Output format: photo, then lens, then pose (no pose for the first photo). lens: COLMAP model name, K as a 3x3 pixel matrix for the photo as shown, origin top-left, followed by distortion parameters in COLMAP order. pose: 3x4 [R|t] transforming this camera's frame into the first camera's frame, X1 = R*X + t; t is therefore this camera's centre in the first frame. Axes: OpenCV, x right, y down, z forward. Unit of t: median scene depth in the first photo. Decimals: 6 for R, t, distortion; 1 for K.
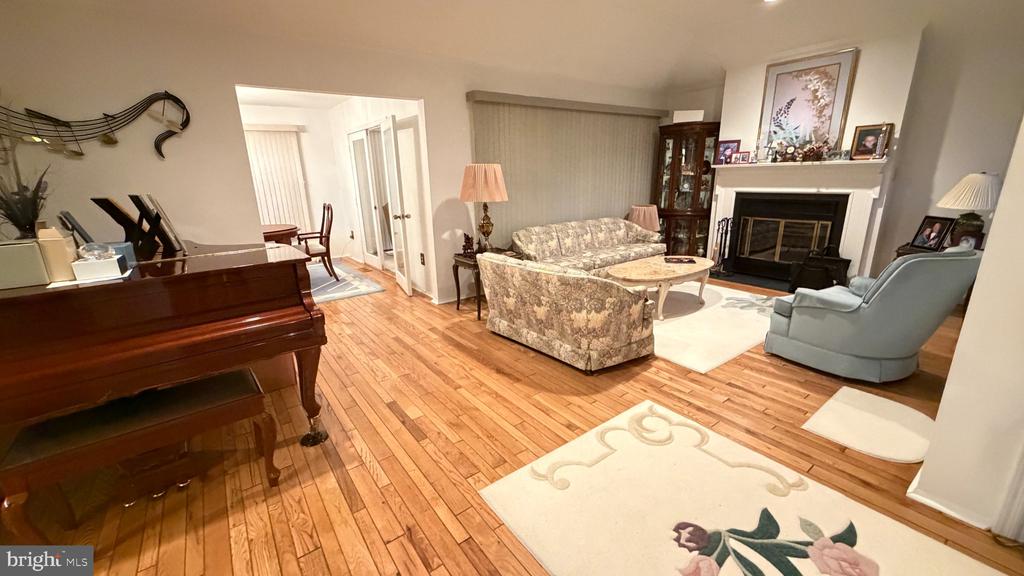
lens RADIAL K [[409.2, 0, 505.4], [0, 409.2, 289.5], [0, 0, 1]] dist [0.000349, 0.000075]
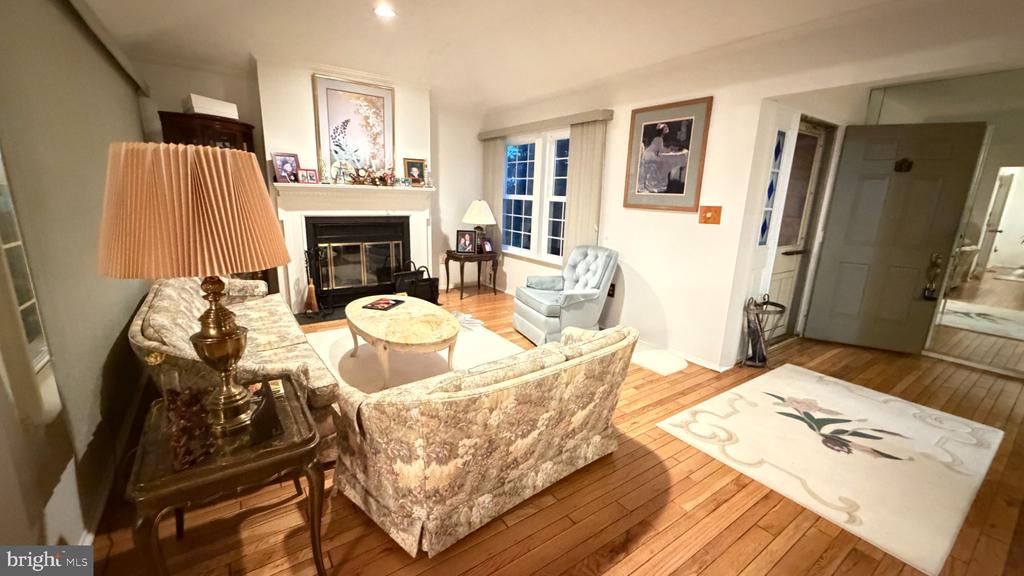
lens RADIAL K [[409.2, 0, 505.4], [0, 409.2, 289.5], [0, 0, 1]] dist [0.000349, 0.000075]
pose [[0.018417, -0.200089, 0.979605, -0.337658], [0.244952, 0.950815, 0.189604, -0.190388], [-0.969360, 0.236464, 0.066523, 0.718594]]
